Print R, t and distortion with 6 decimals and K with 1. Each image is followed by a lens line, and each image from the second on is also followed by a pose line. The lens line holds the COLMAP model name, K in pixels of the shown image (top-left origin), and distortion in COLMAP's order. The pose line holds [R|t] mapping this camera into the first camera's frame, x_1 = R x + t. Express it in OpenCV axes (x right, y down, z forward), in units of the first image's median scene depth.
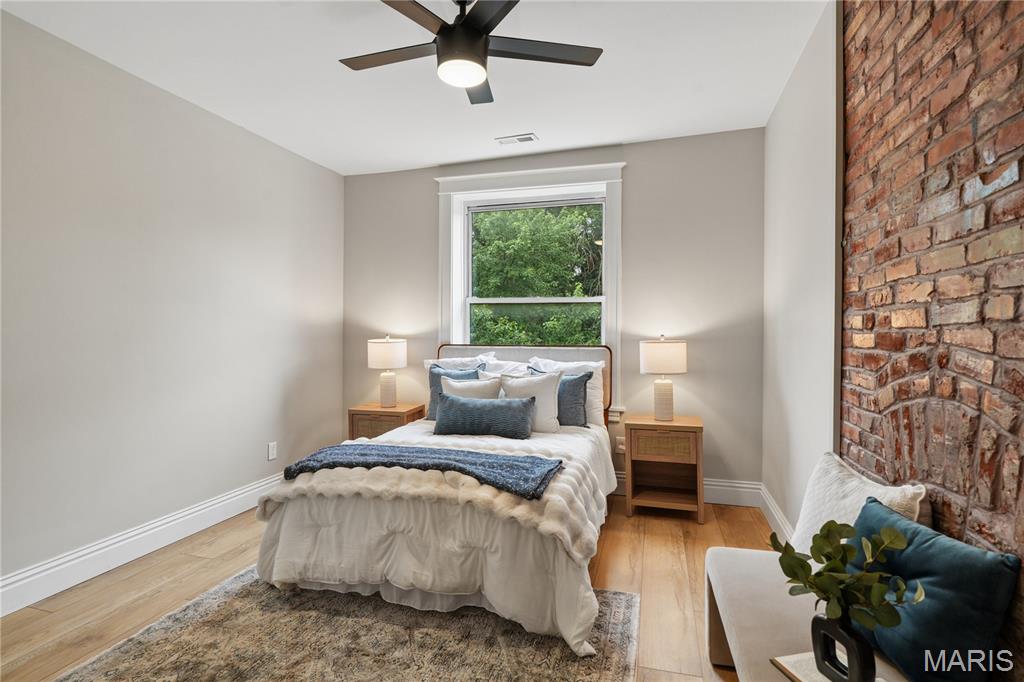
lens RADIAL K [[498.6, 0, 510.2], [0, 498.6, 336.9], [0, 0, 1]] dist [0.001025, -0.000081]
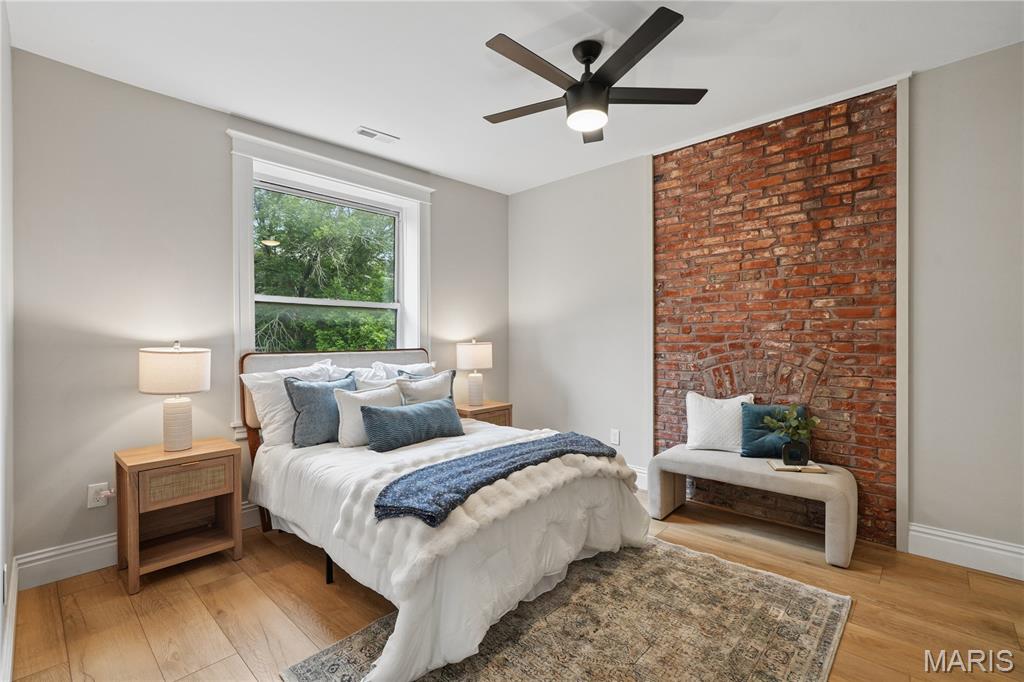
lens RADIAL K [[462.8, 0, 509.4], [0, 462.8, 341.1], [0, 0, 1]] dist [-0.000619, 0.001693]
pose [[0.452671, -0.012263, 0.891593, -1.058068], [0.014735, 0.999872, 0.006271, -0.003293], [-0.891556, 0.010299, 0.452794, 0.585563]]
